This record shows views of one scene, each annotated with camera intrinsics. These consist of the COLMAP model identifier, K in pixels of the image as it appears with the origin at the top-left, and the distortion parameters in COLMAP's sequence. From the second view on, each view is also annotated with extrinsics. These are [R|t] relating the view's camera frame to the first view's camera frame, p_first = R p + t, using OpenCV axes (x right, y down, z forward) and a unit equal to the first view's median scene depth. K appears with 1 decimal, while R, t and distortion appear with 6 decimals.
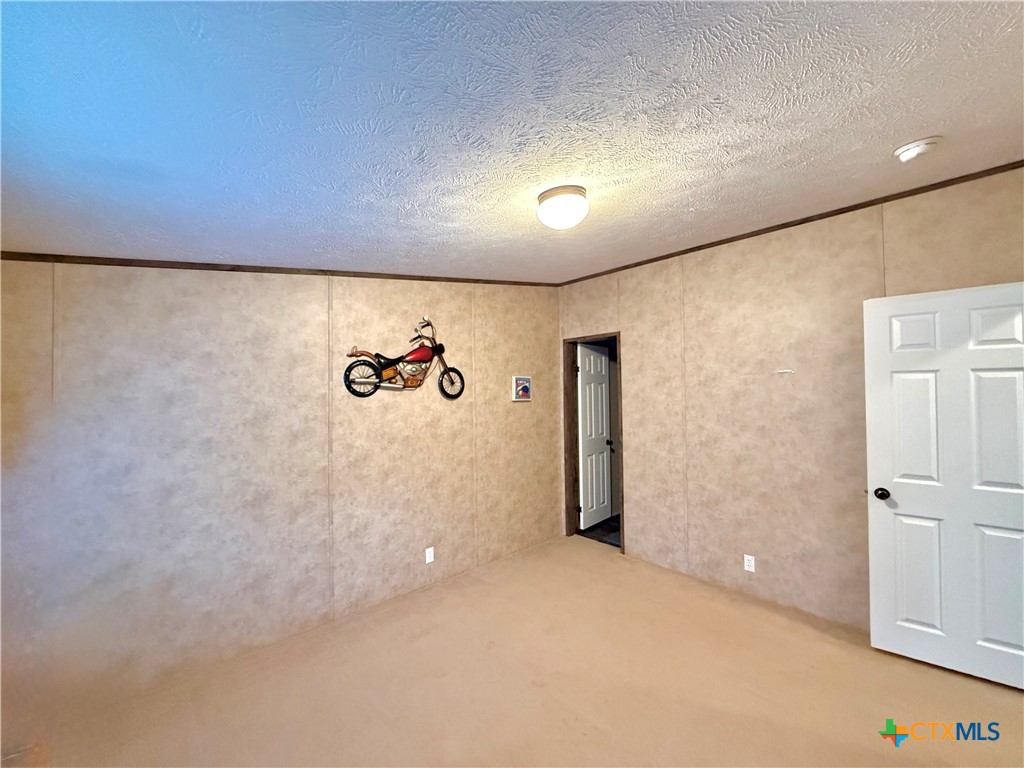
lens RADIAL K [[407.5, 0, 511.9], [0, 407.5, 377.9], [0, 0, 1]] dist [0.001571, -0.000290]
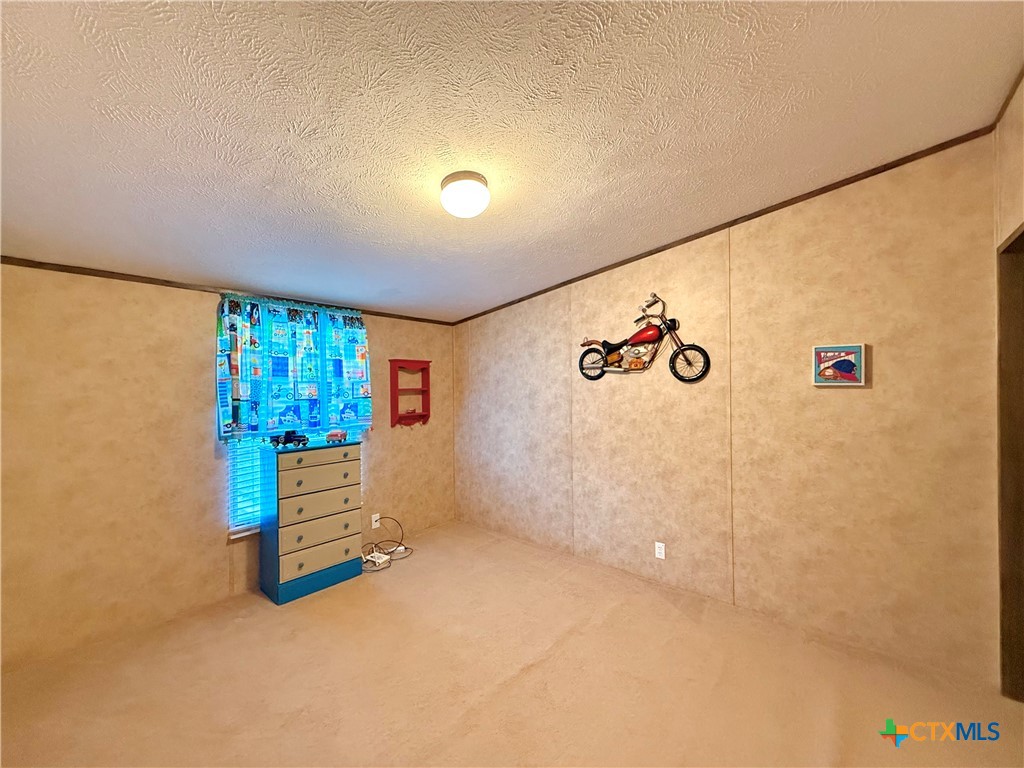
lens RADIAL K [[407.5, 0, 512.2], [0, 407.5, 388.0], [0, 0, 1]] dist [0.001571, -0.000290]
pose [[0.119247, 0.003917, -0.992857, 0.715341], [0.033350, 0.999412, 0.007948, 0.049954], [0.992304, -0.034059, 0.119046, 0.600902]]
